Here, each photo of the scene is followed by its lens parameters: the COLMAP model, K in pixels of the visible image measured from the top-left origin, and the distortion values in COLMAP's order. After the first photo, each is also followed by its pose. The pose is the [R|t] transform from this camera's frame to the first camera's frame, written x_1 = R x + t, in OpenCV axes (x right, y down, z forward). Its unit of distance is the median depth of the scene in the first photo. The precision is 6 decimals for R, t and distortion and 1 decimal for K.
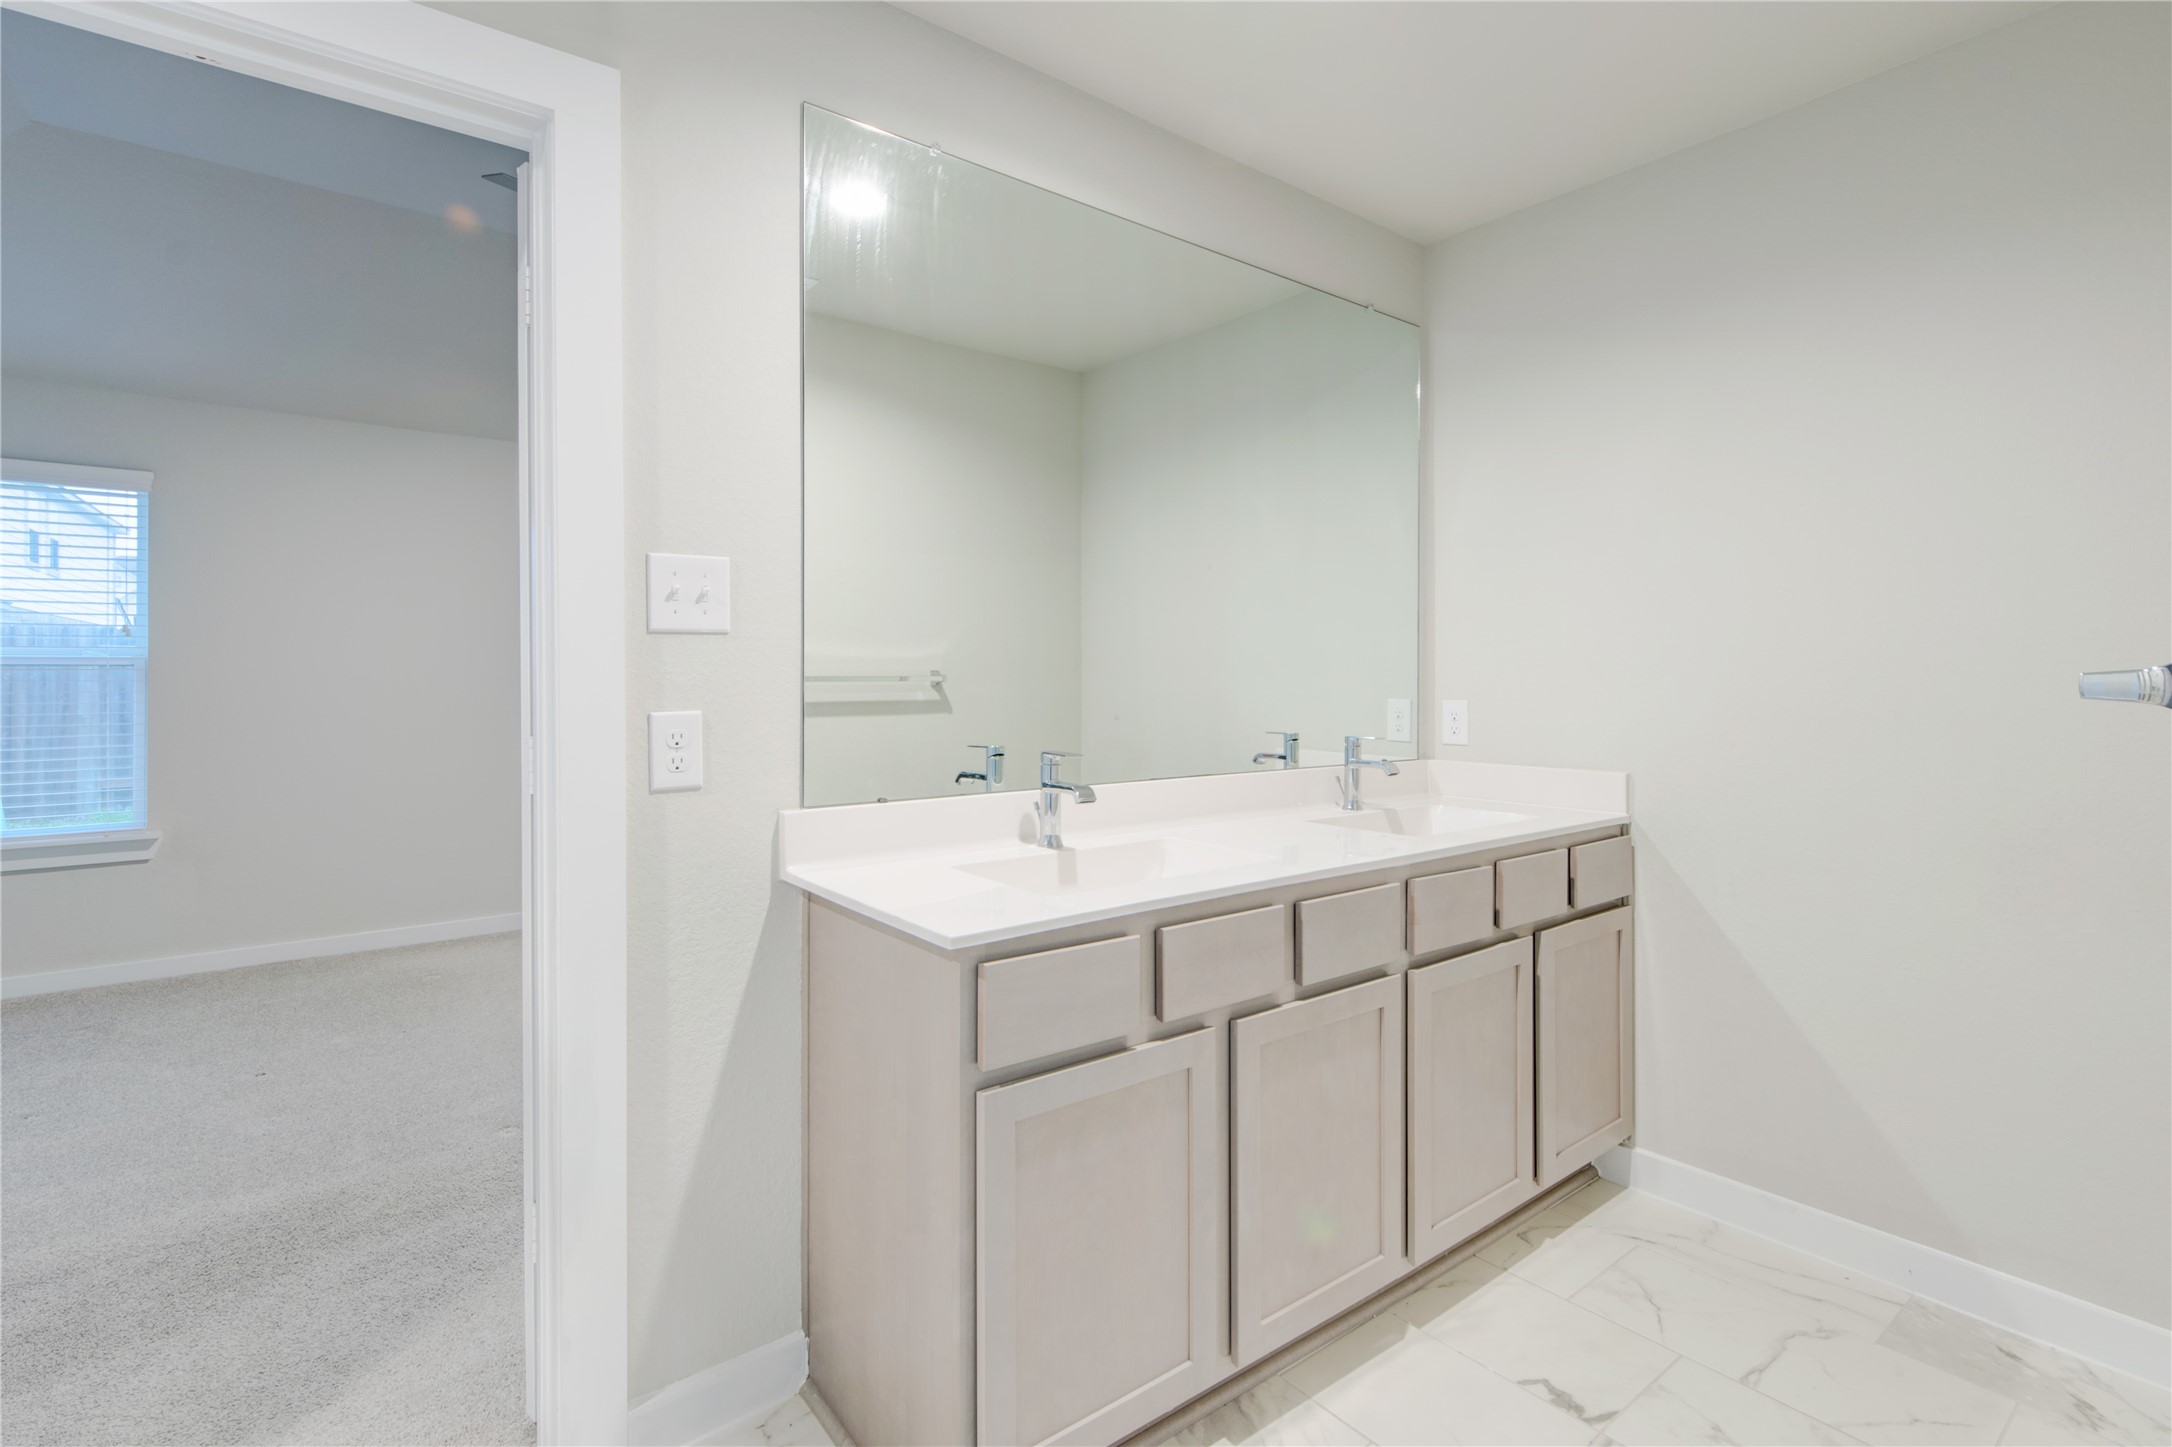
lens RADIAL K [[995.6, 0, 1096.2], [0, 995.6, 676.4], [0, 0, 1]] dist [-0.003472, 0.000222]
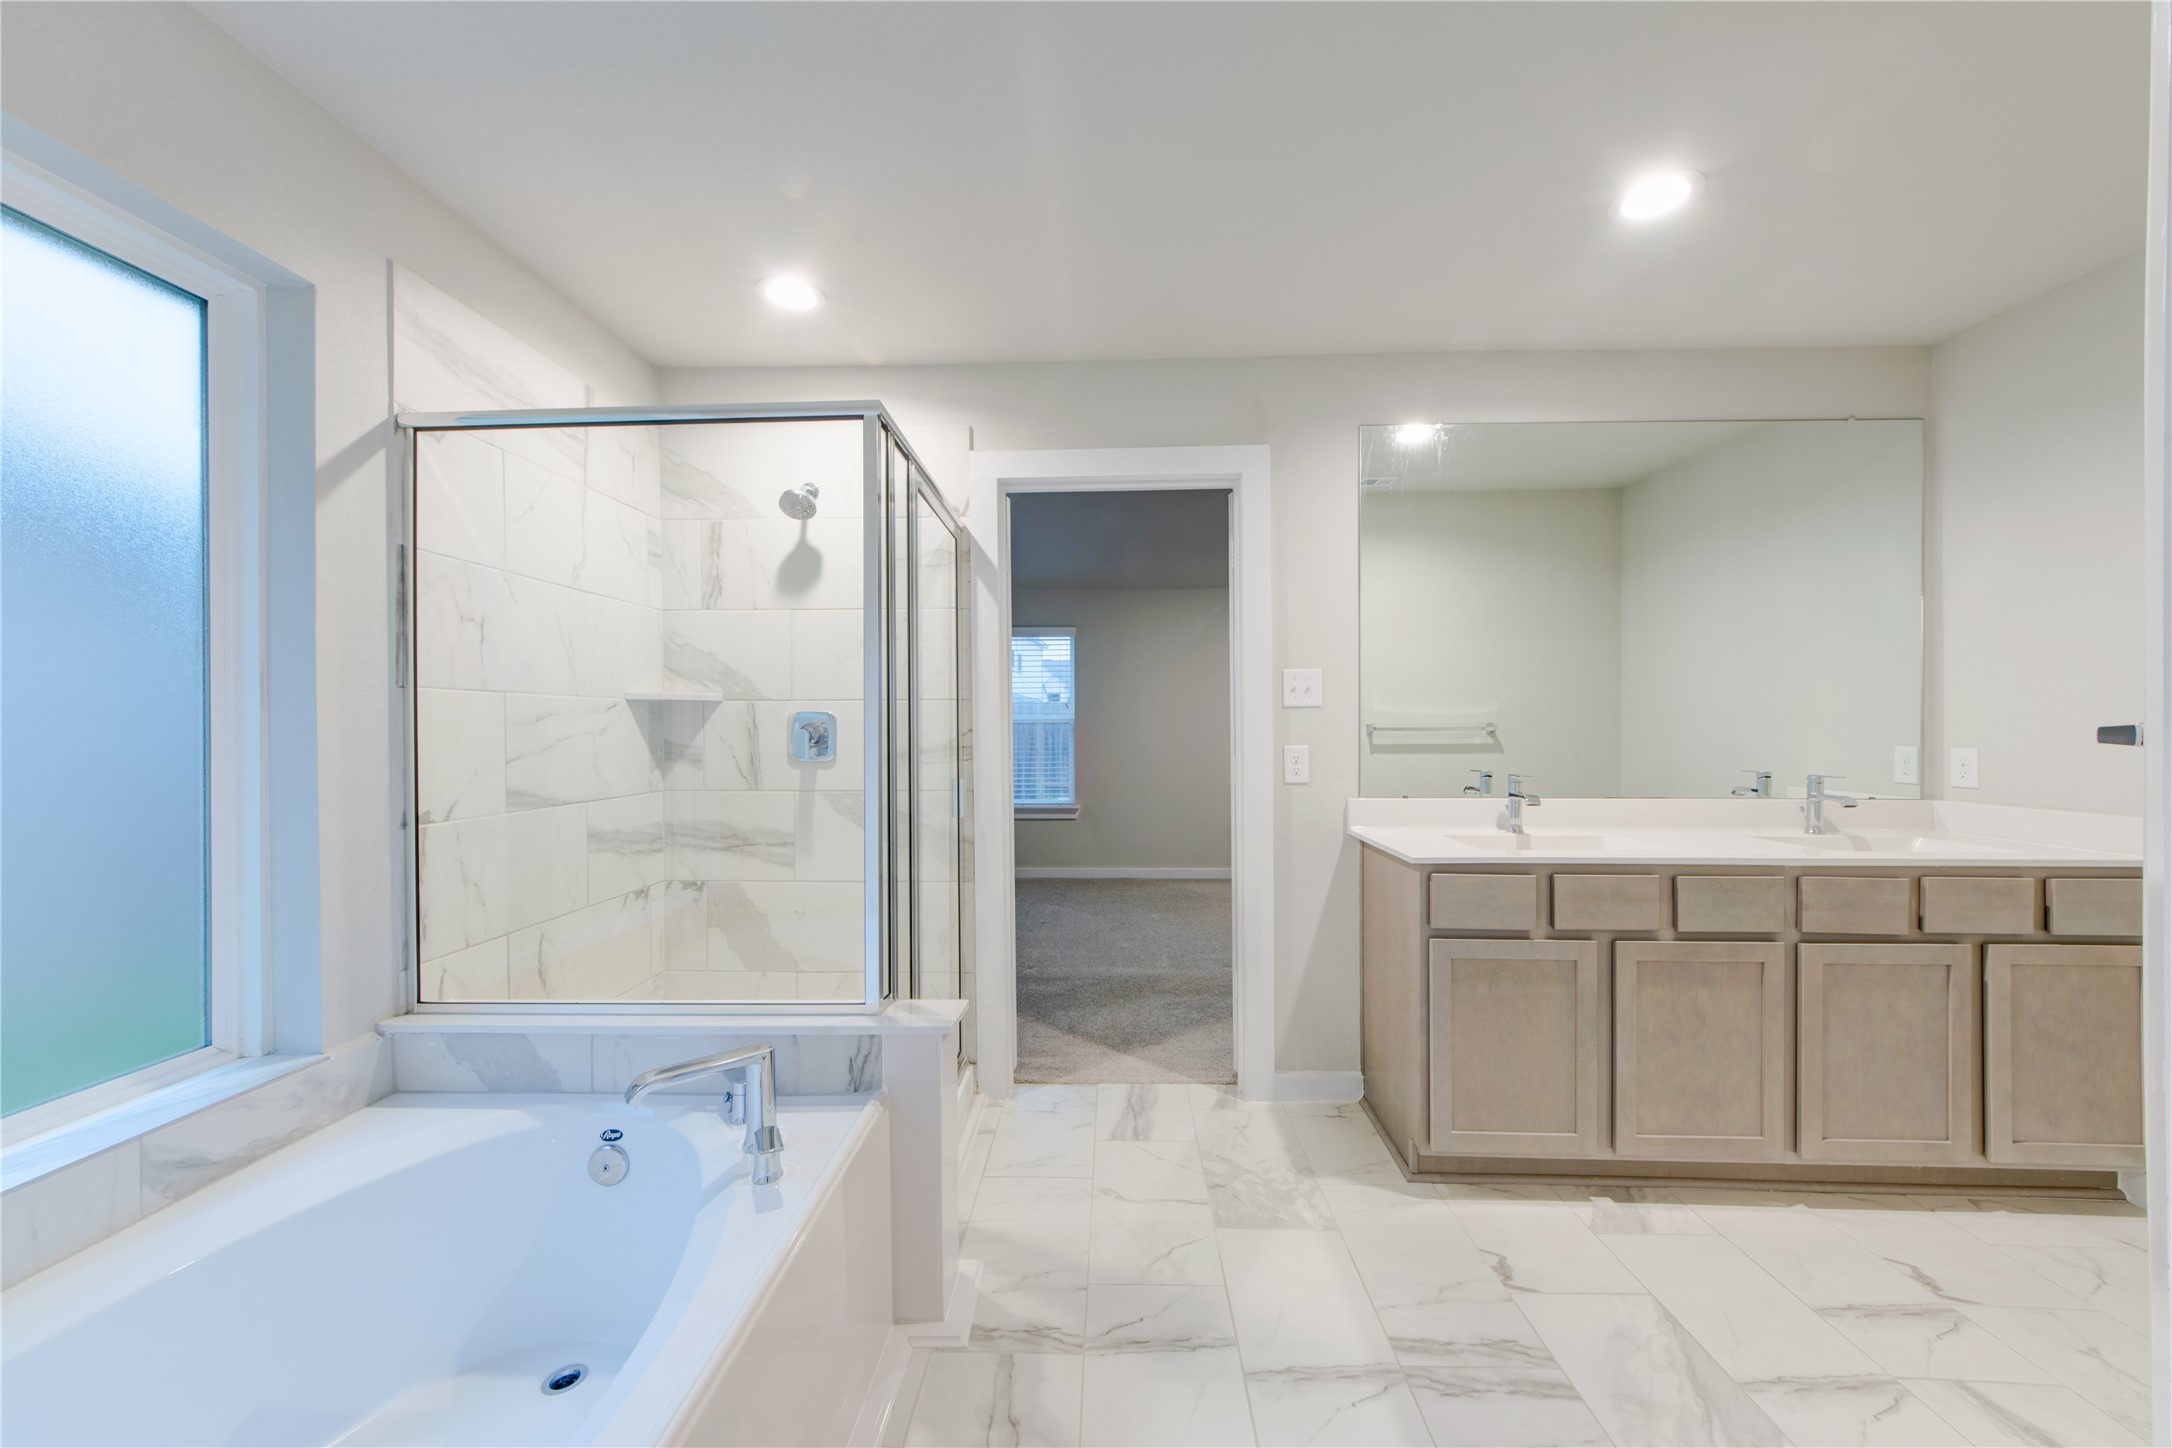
lens RADIAL K [[816.7, 0, 1091.0], [0, 816.7, 727.5], [0, 0, 1]] dist [-0.000360, 0.000661]
pose [[0.758972, -0.002207, -0.651120, 0.306808], [0.003748, 0.999992, 0.000979, -0.005373], [0.651113, -0.003183, 0.758974, -0.482854]]
